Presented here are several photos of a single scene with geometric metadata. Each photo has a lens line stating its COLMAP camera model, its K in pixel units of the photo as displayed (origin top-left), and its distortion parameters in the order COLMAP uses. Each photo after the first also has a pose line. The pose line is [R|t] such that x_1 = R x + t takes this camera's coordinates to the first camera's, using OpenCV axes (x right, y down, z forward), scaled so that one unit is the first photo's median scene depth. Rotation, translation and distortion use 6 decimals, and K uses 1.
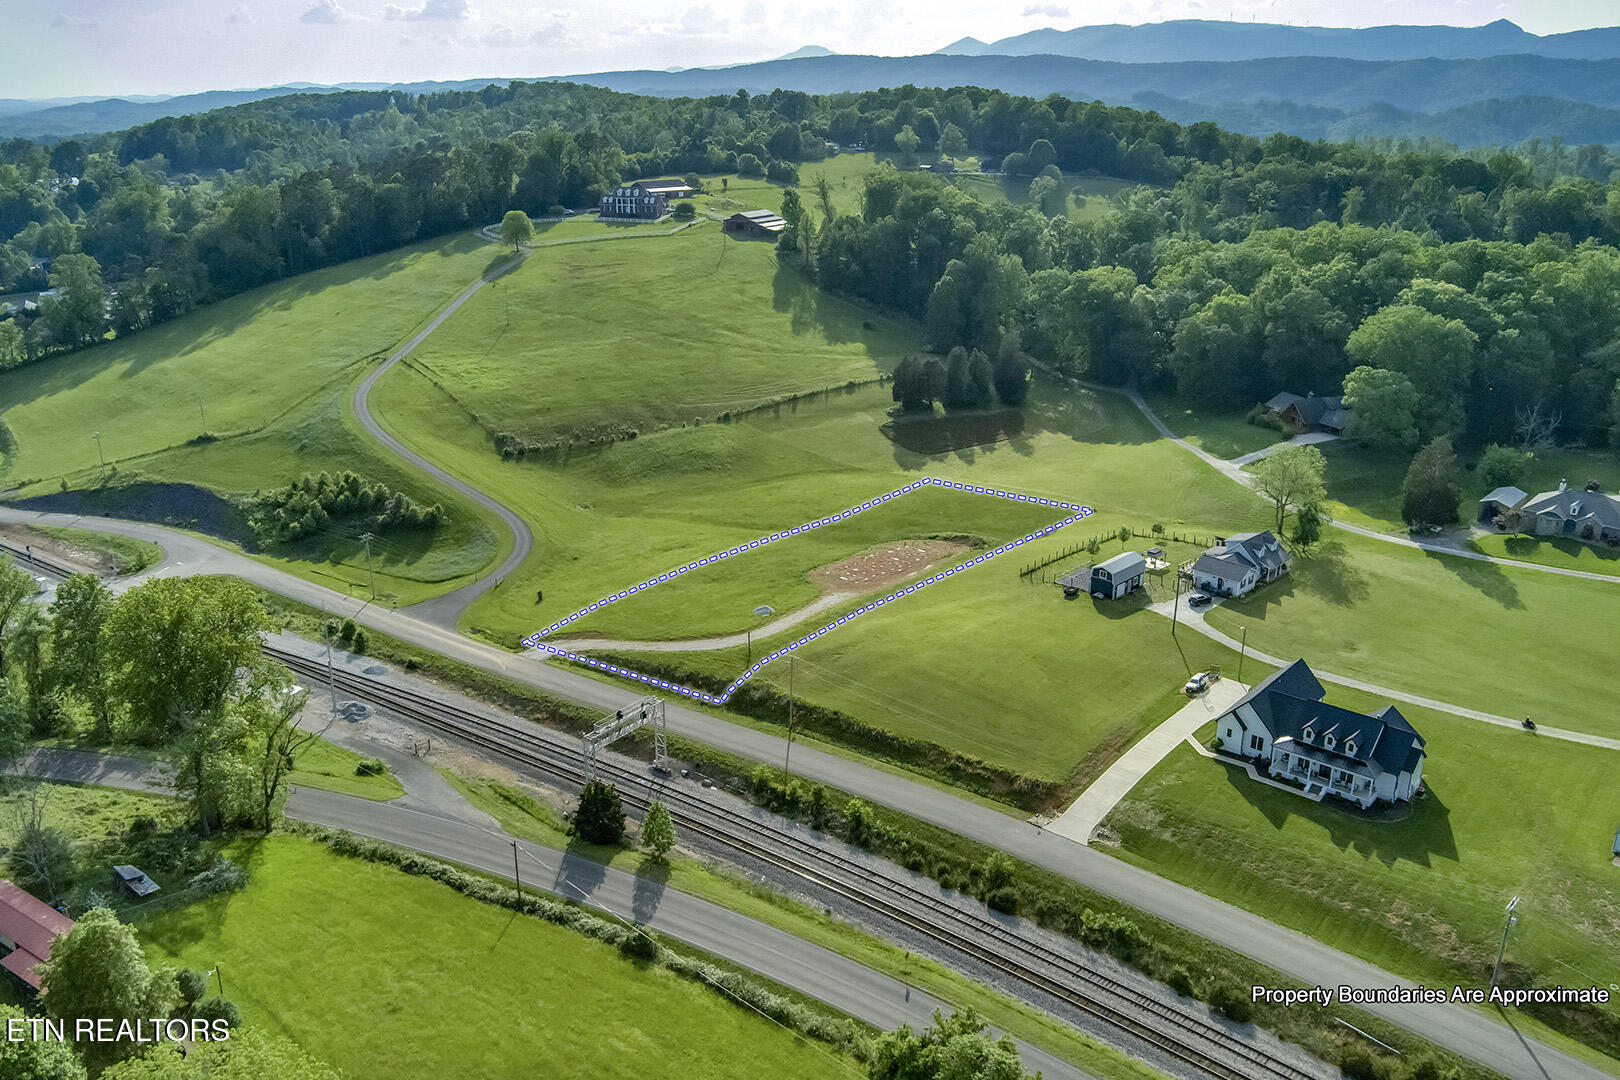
lens RADIAL K [[1312.0, 0, 810.0], [0, 1312.0, 540.0], [0, 0, 1]] dist [-0.078561, 0.042188]
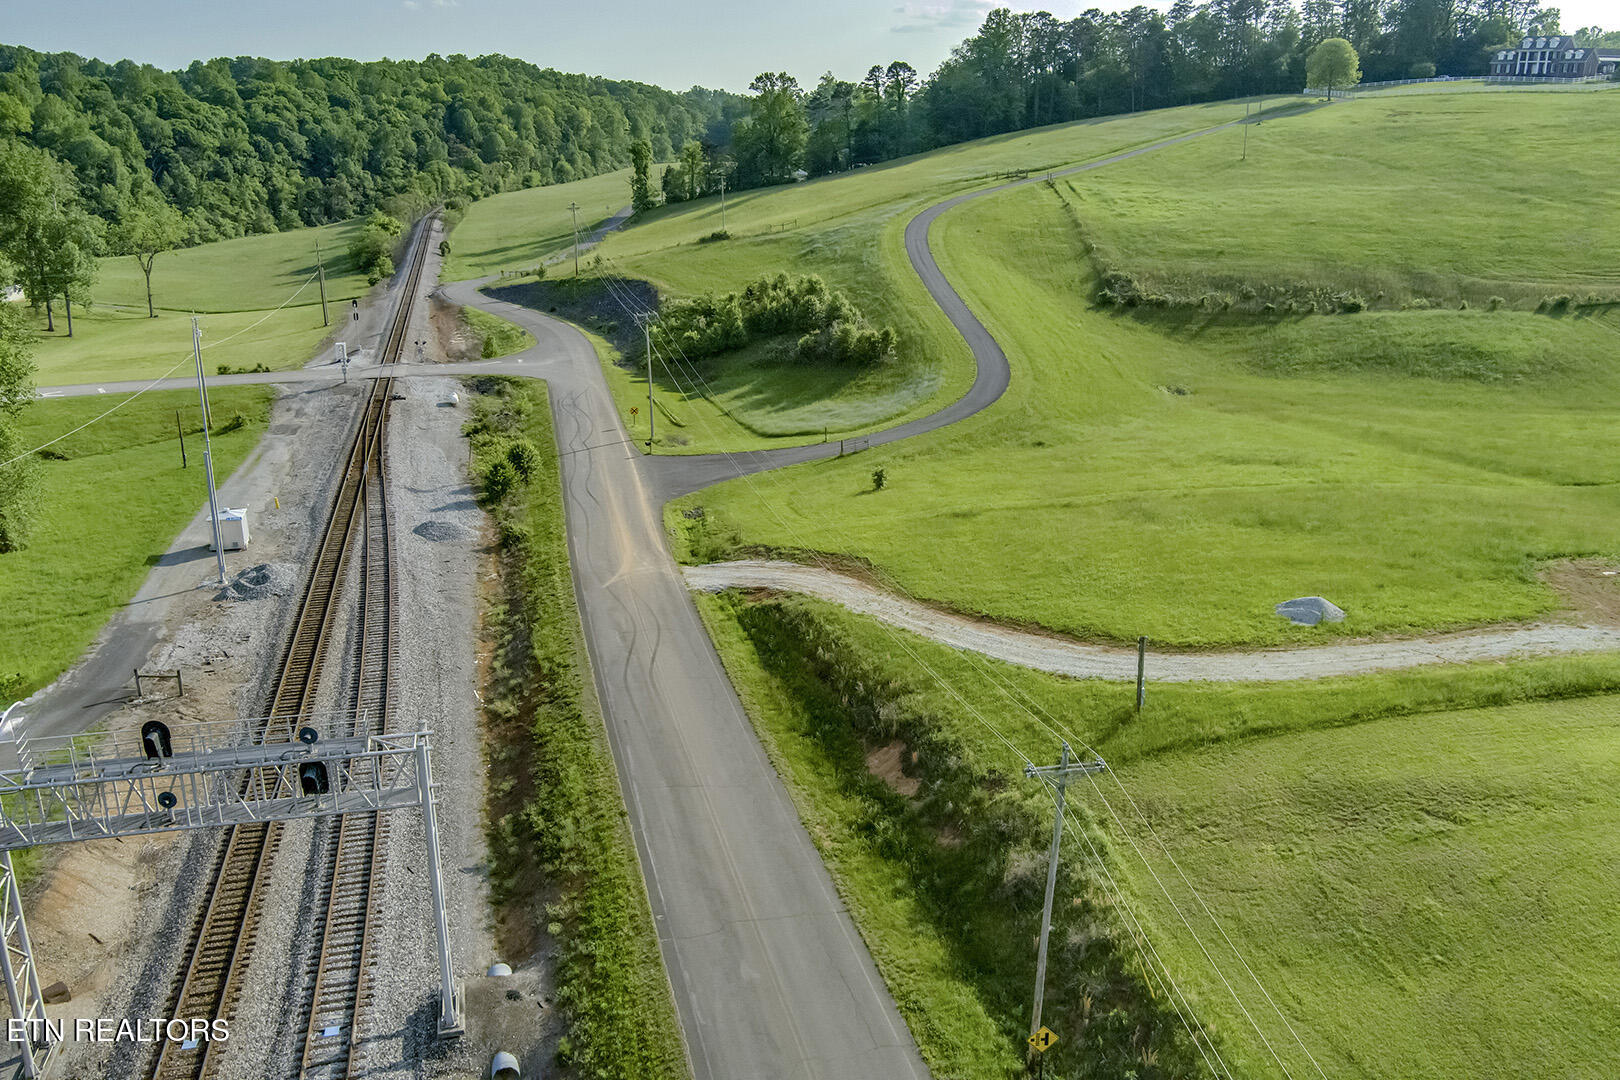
lens RADIAL K [[1312.0, 0, 810.0], [0, 1312.0, 540.0], [0, 0, 1]] dist [-0.078561, 0.042188]
pose [[0.759210, 0.204121, -0.618009, 0.043760], [-0.217049, 0.974595, 0.055257, 0.032019], [0.613588, 0.092187, 0.784227, 0.475290]]
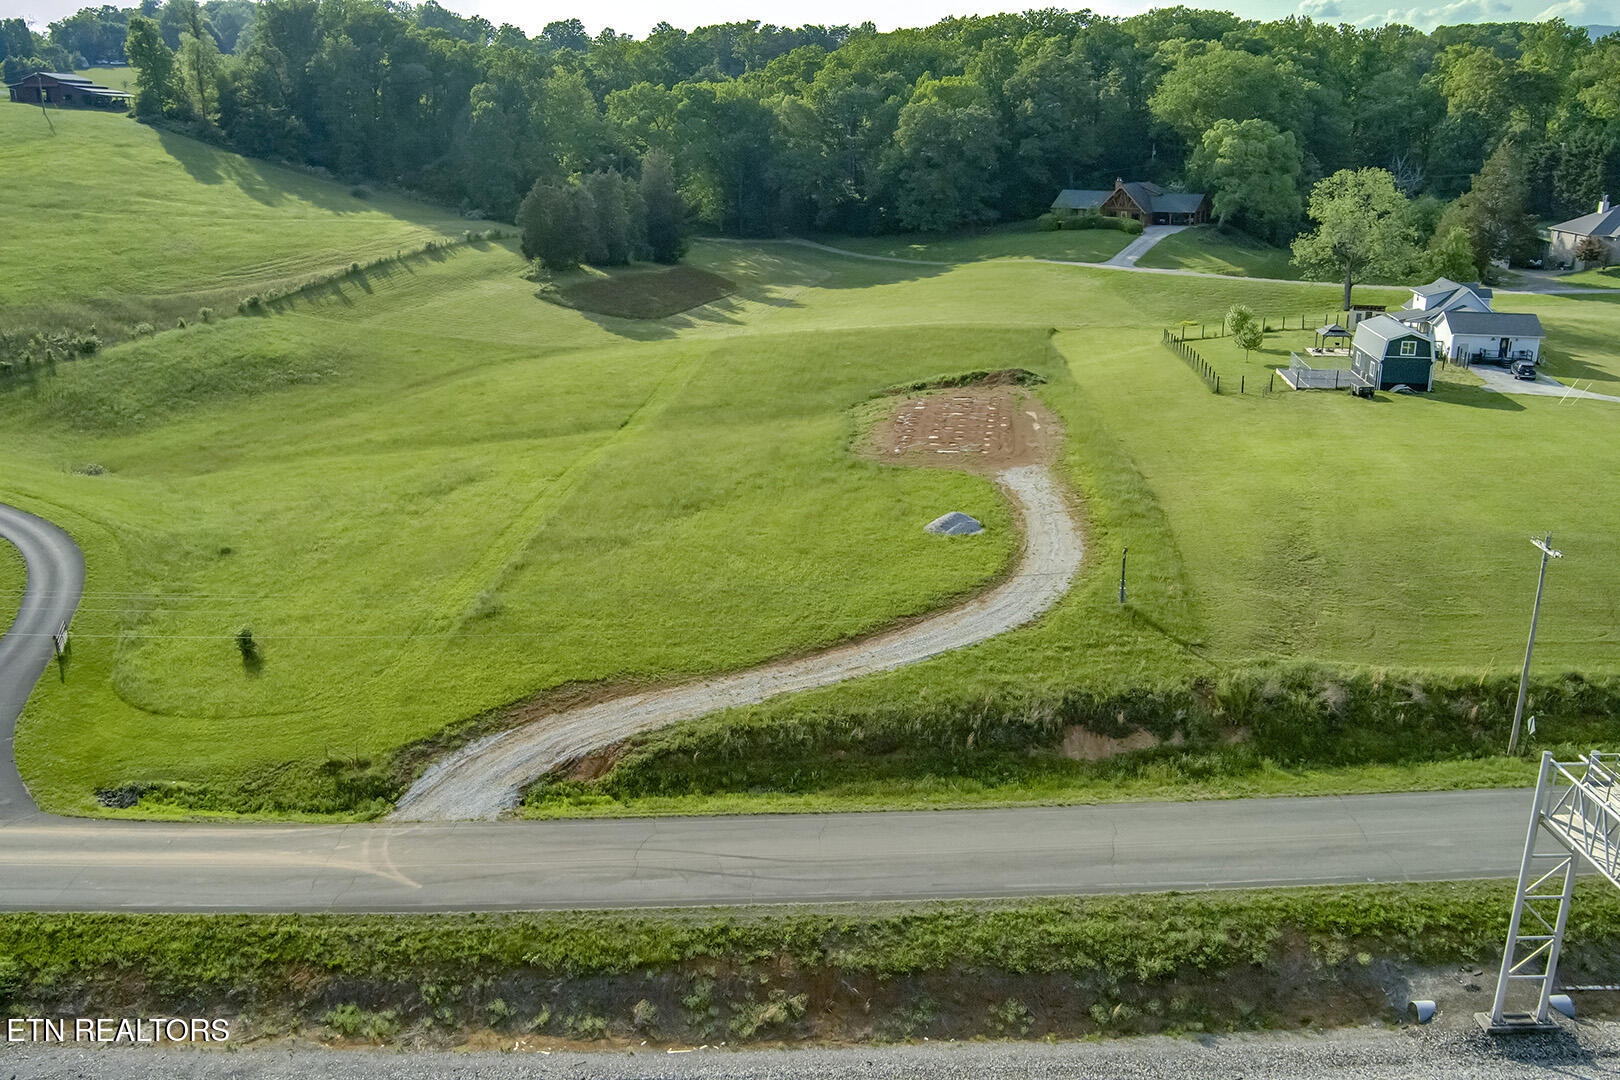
lens RADIAL K [[1312.0, 0, 810.0], [0, 1312.0, 540.0], [0, 0, 1]] dist [-0.078561, 0.042188]
pose [[0.814291, -0.185843, 0.549902, -0.199039], [0.198172, 0.979447, 0.037559, 0.024454], [-0.545580, 0.078391, 0.834384, 0.486885]]
